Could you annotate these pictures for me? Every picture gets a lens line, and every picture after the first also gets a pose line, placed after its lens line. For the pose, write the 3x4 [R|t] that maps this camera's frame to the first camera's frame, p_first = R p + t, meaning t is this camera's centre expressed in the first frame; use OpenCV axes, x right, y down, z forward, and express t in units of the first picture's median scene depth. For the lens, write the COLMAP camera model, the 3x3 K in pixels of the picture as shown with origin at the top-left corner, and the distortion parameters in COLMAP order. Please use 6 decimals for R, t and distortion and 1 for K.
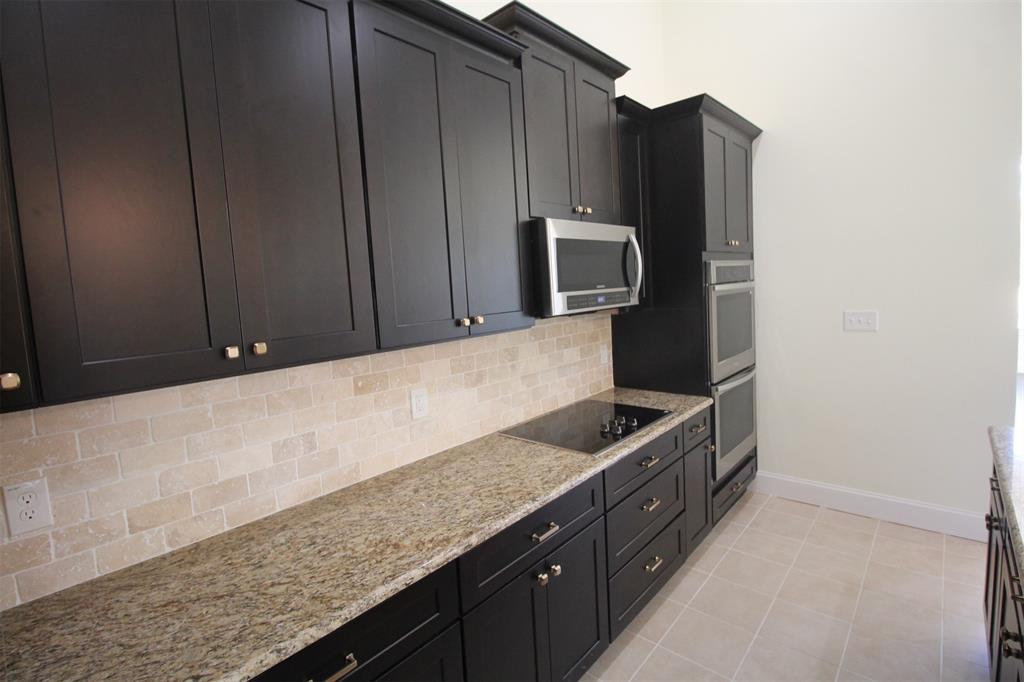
lens RADIAL K [[488.6, 0, 516.5], [0, 488.6, 333.2], [0, 0, 1]] dist [0.000346, -0.002859]
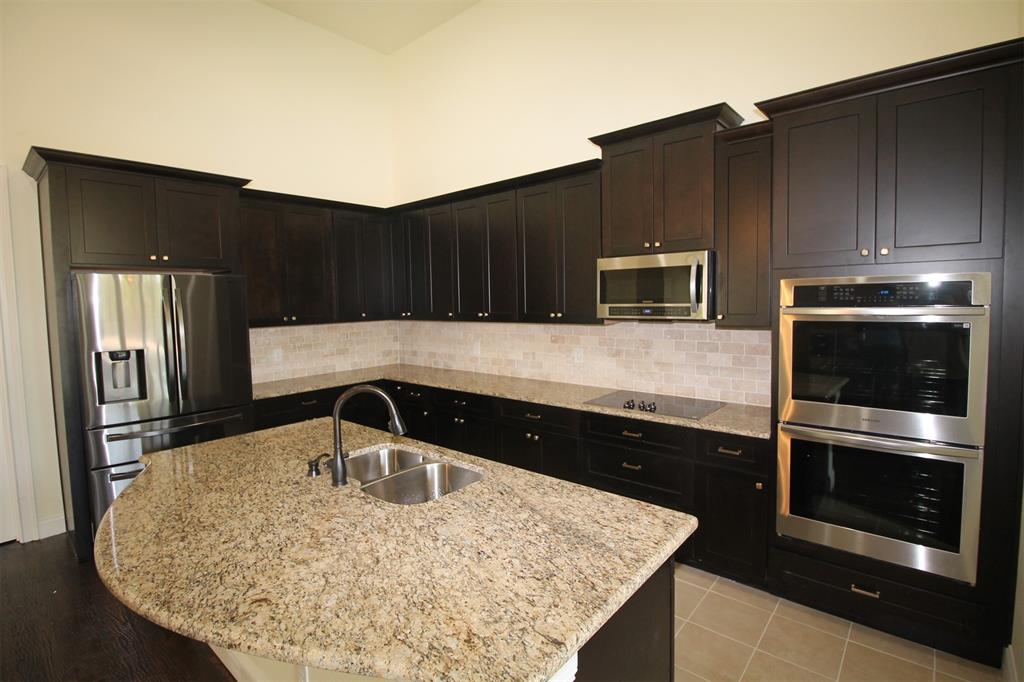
lens RADIAL K [[488.6, 0, 512.3], [0, 488.6, 332.1], [0, 0, 1]] dist [0.000346, -0.002859]
pose [[0.014996, 0.121132, -0.992523, 1.774710], [-0.081322, 0.989494, 0.119534, -0.167582], [0.996575, 0.078921, 0.024689, 0.697285]]
